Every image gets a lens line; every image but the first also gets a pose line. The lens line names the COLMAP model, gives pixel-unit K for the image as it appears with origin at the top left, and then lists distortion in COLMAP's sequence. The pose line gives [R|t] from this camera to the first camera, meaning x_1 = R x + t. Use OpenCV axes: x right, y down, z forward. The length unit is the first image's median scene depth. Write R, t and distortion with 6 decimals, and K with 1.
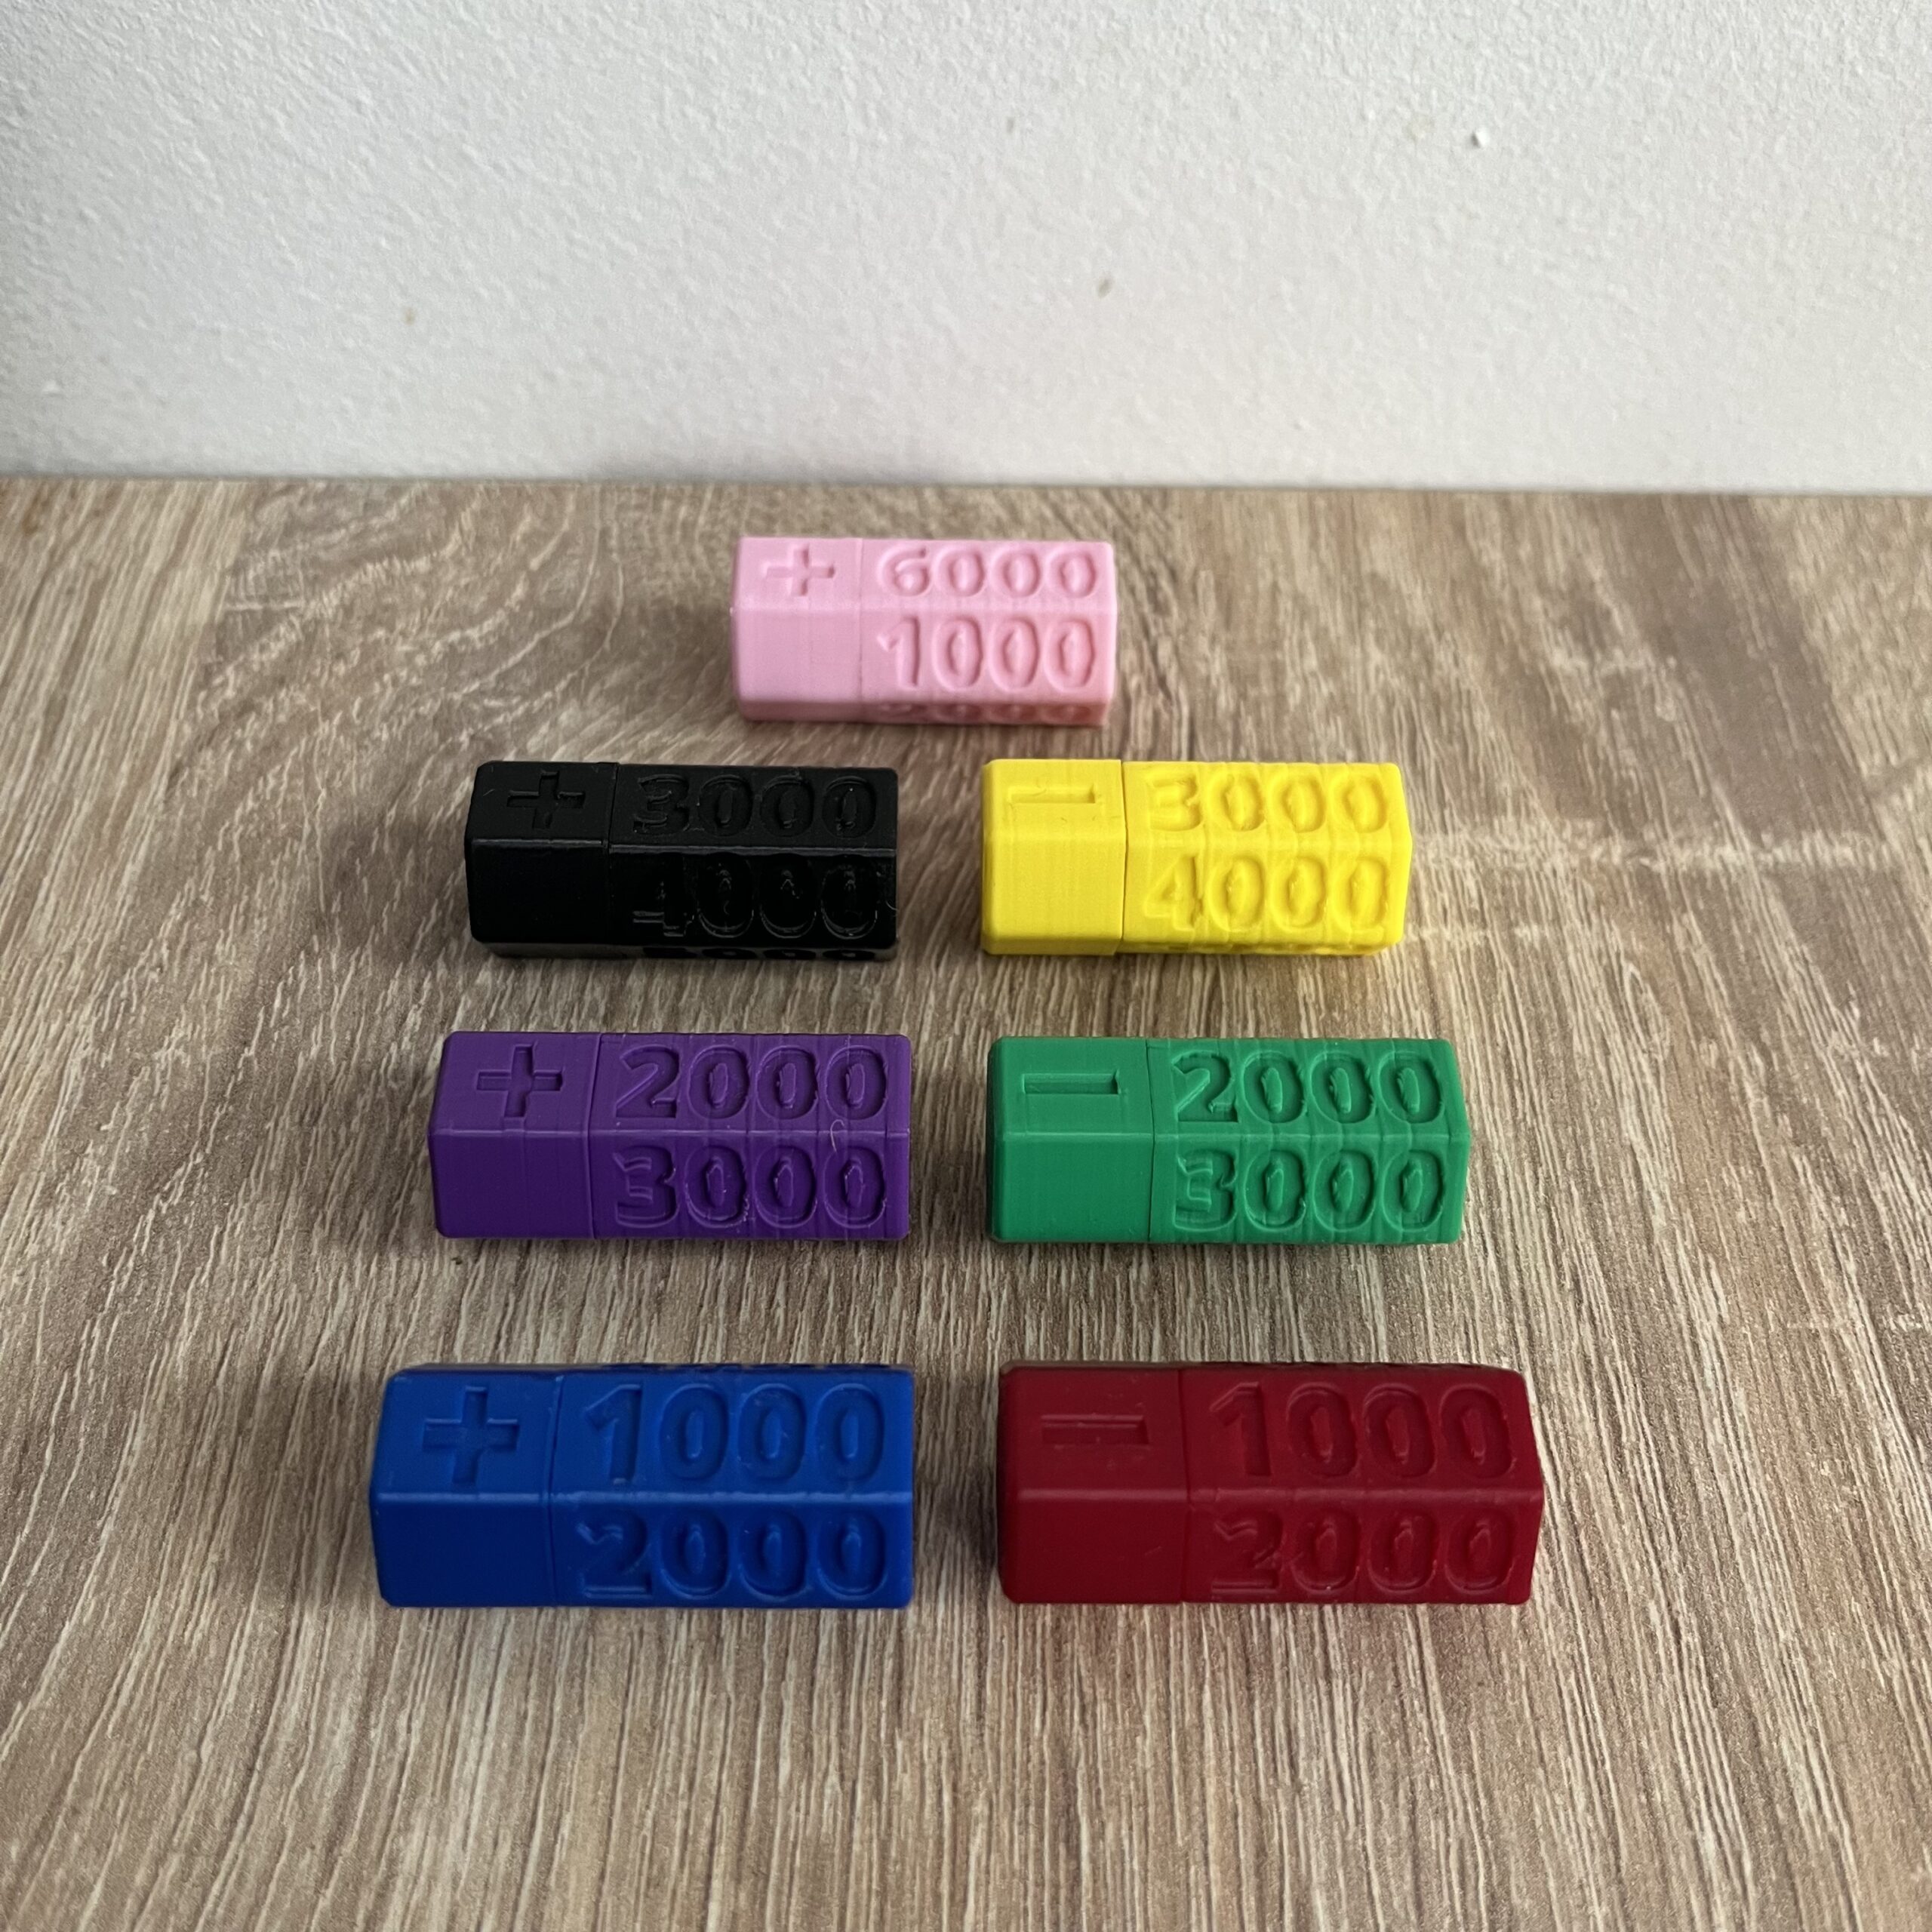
lens RADIAL K [[2106.0, 0, 929.5], [0, 2106.0, 974.9], [0, 0, 1]] dist [-0.007785, 0.000000]
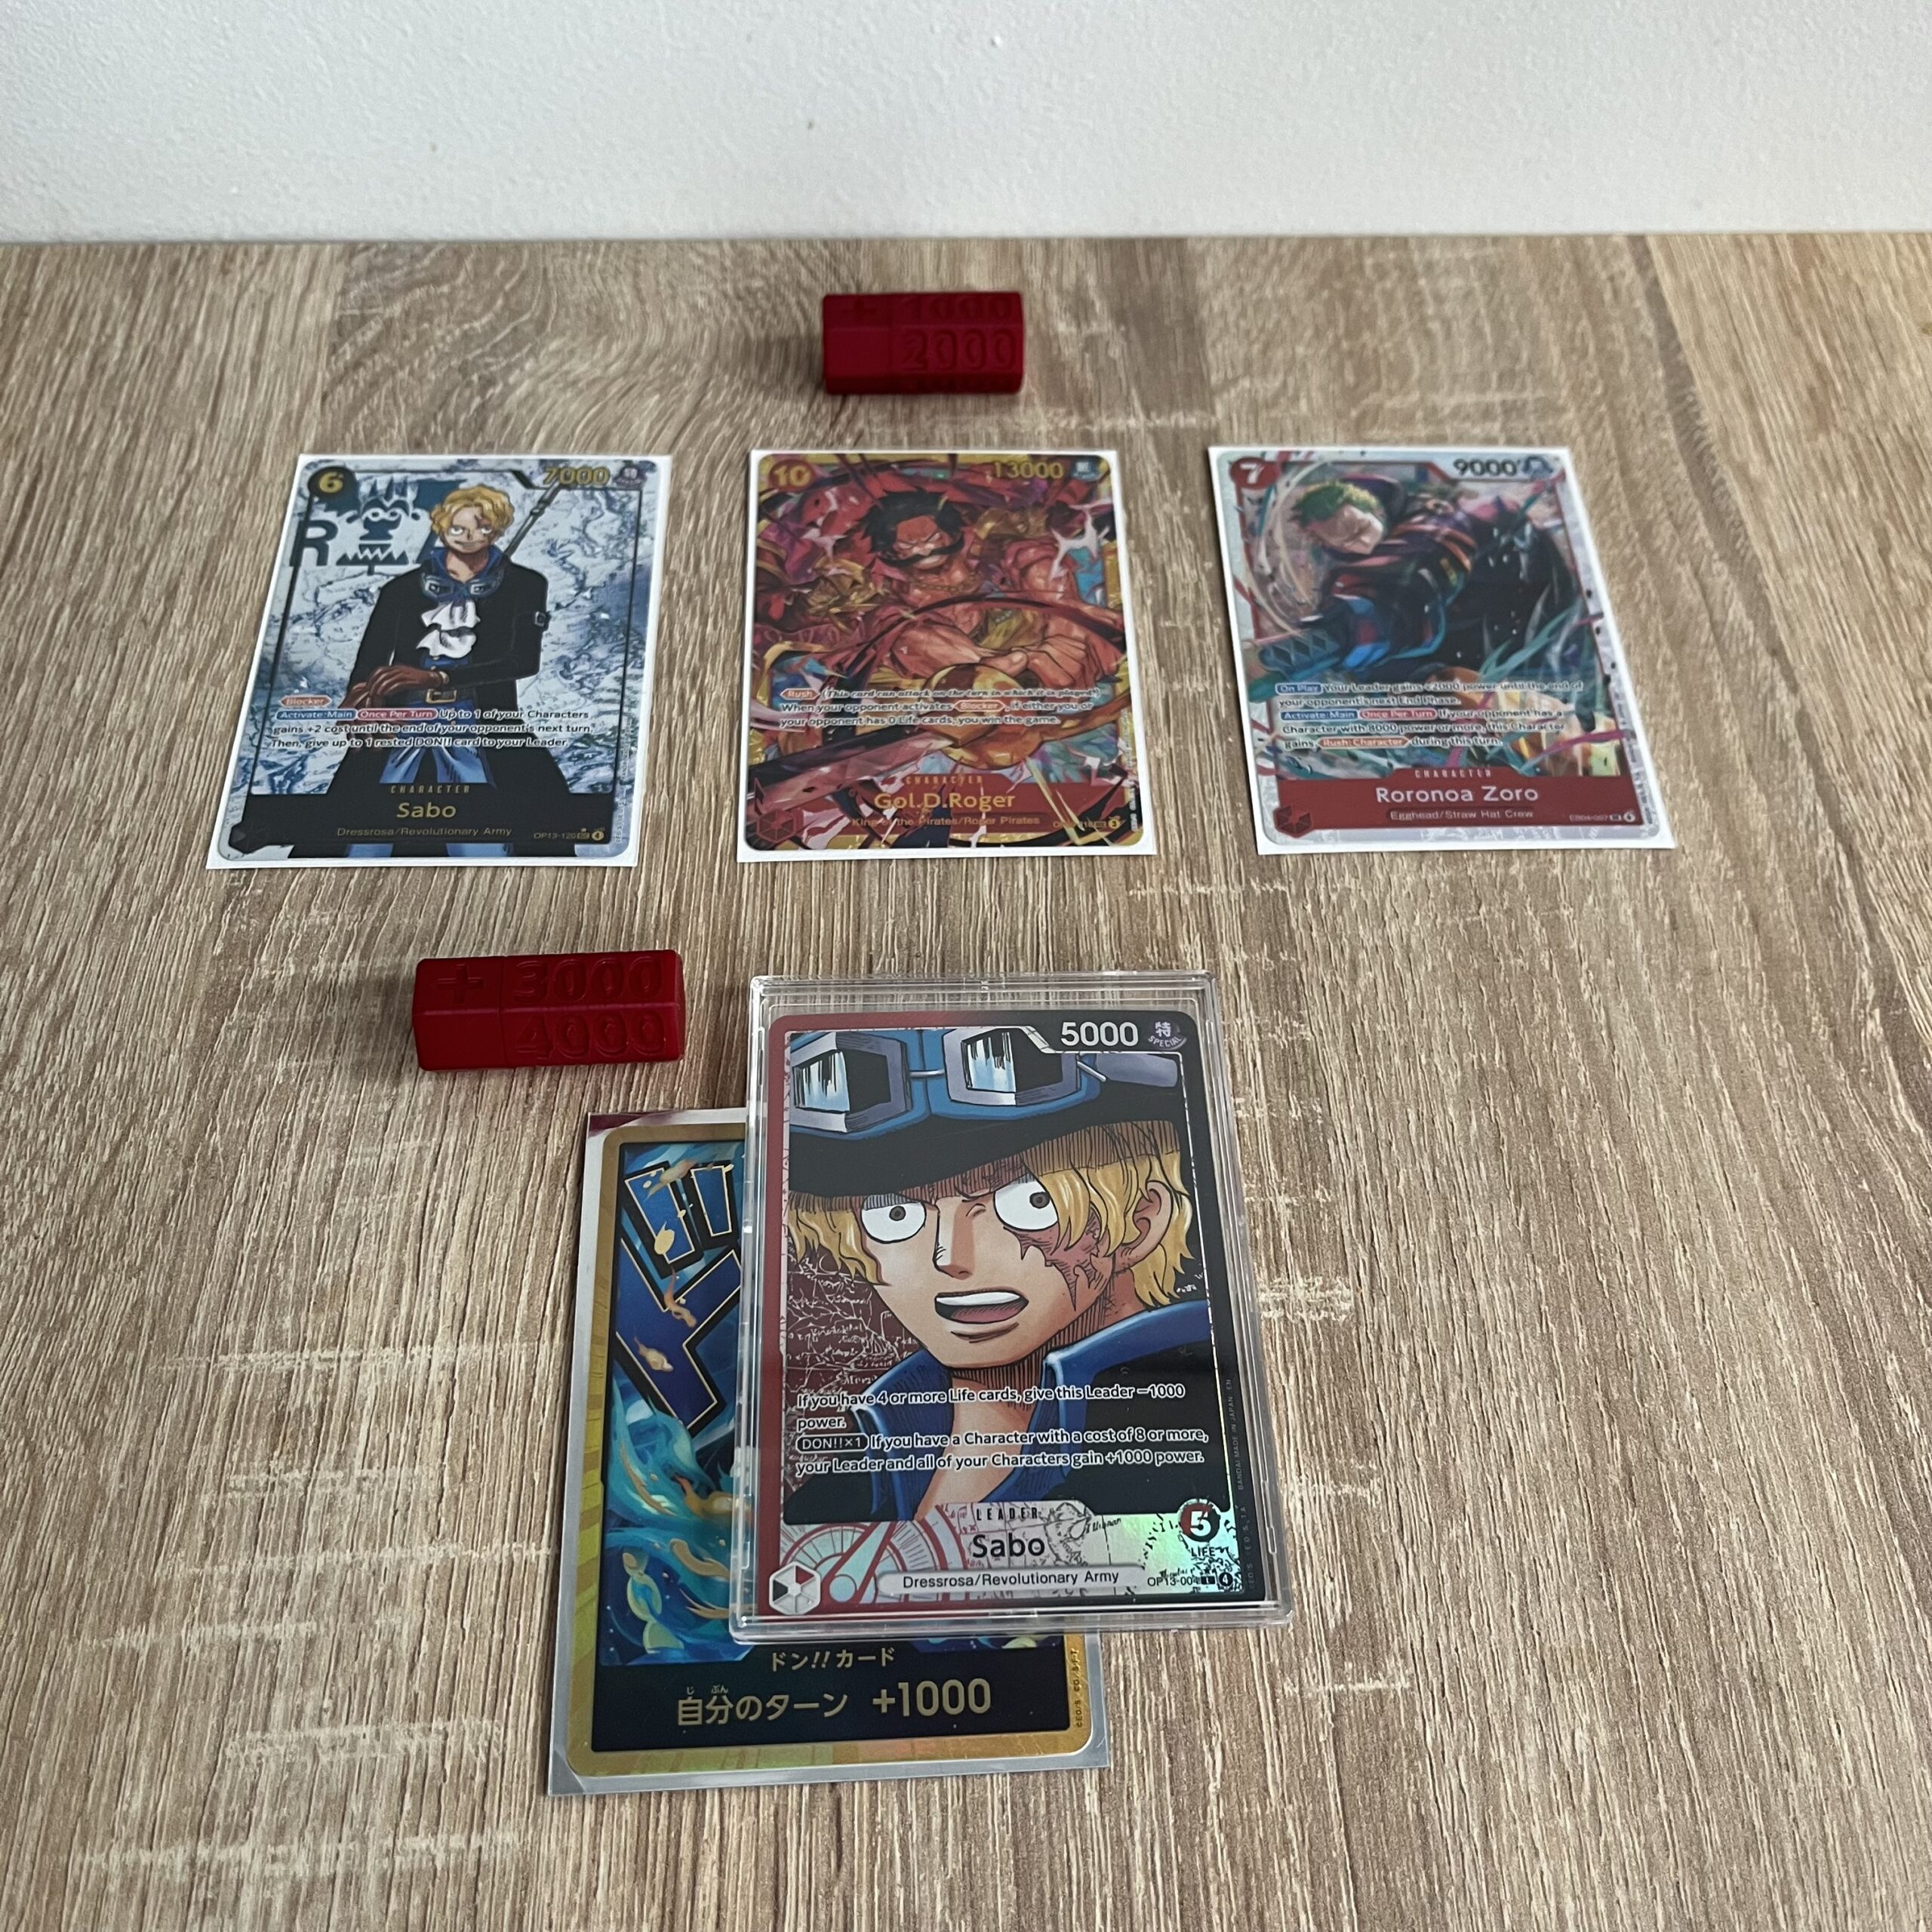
lens RADIAL K [[2106.0, 0, 967.7], [0, 2106.0, 1043.7], [0, 0, 1]] dist [-0.007785, 0.000000]
pose [[0.999288, -0.026835, 0.026521, 0.157601], [0.023962, 0.994362, 0.103294, 0.302628], [-0.029143, -0.102585, 0.994297, -0.968859]]
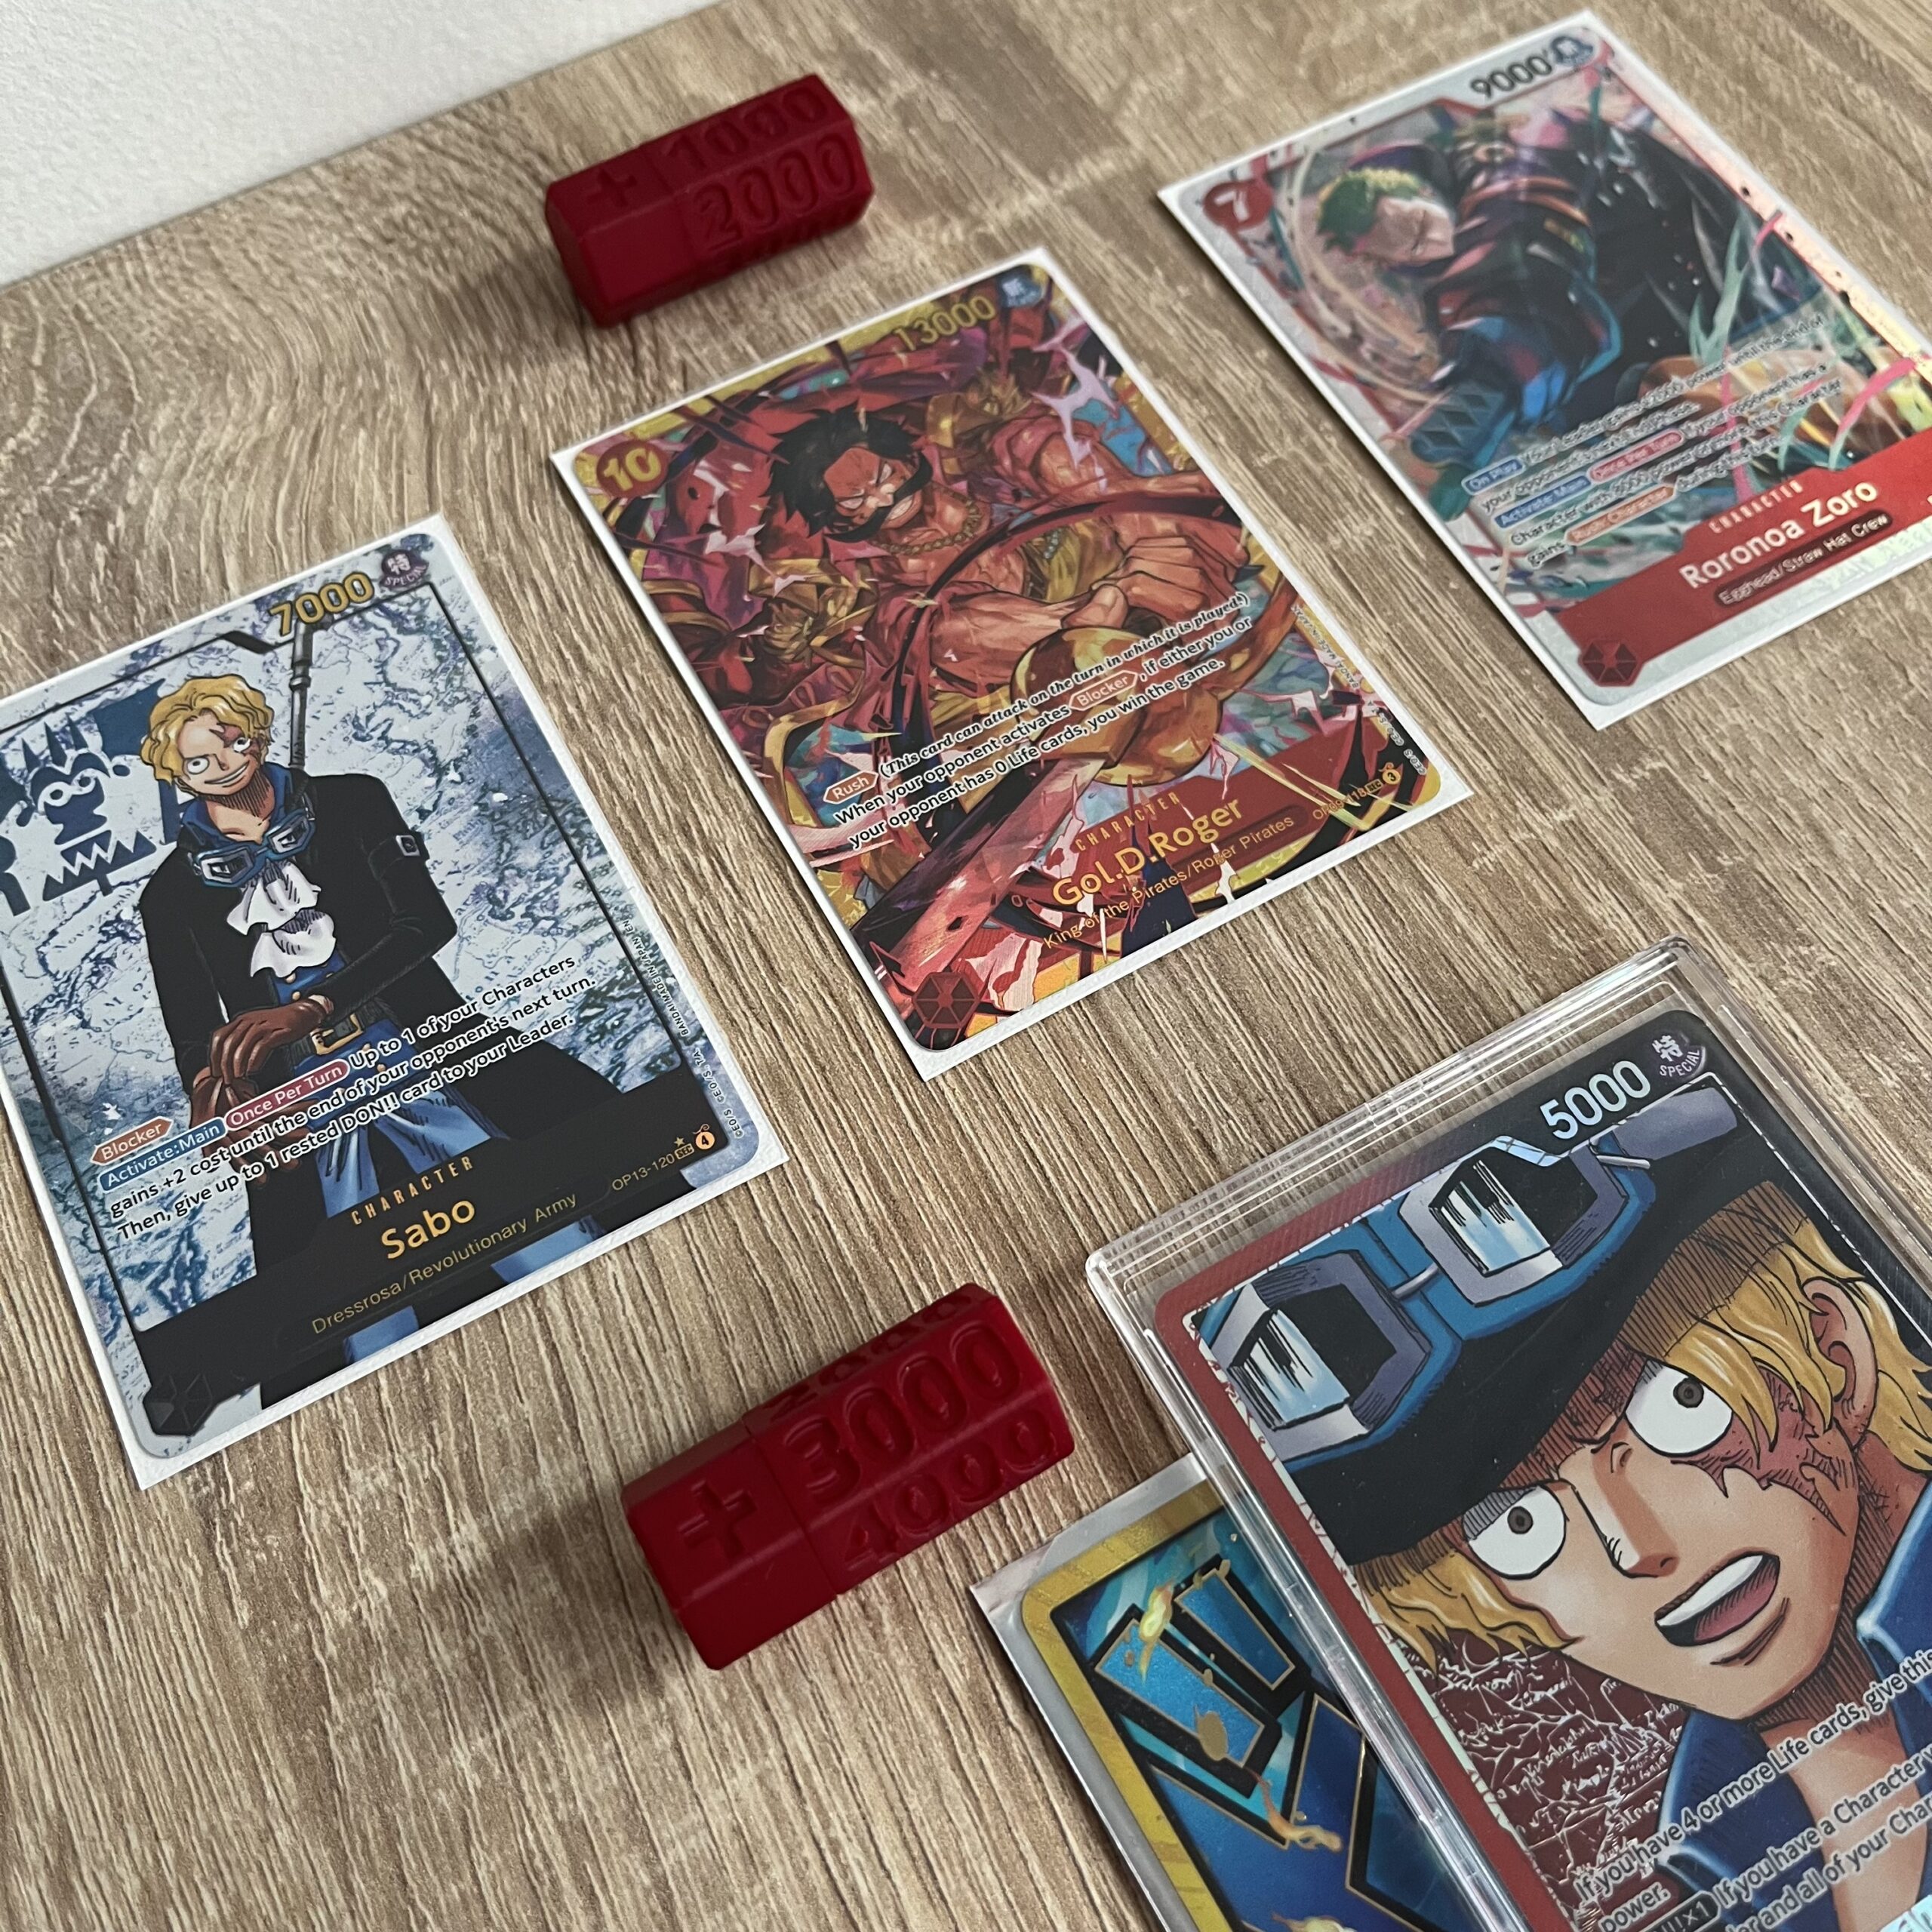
lens RADIAL K [[2106.0, 0, 977.7], [0, 2106.0, 1025.2], [0, 0, 1]] dist [-0.007785, 0.000000]
pose [[0.869191, -0.458142, 0.186048, -0.131799], [0.410035, 0.878085, 0.246653, 0.056765], [-0.276368, -0.138102, 0.951078, -0.313951]]
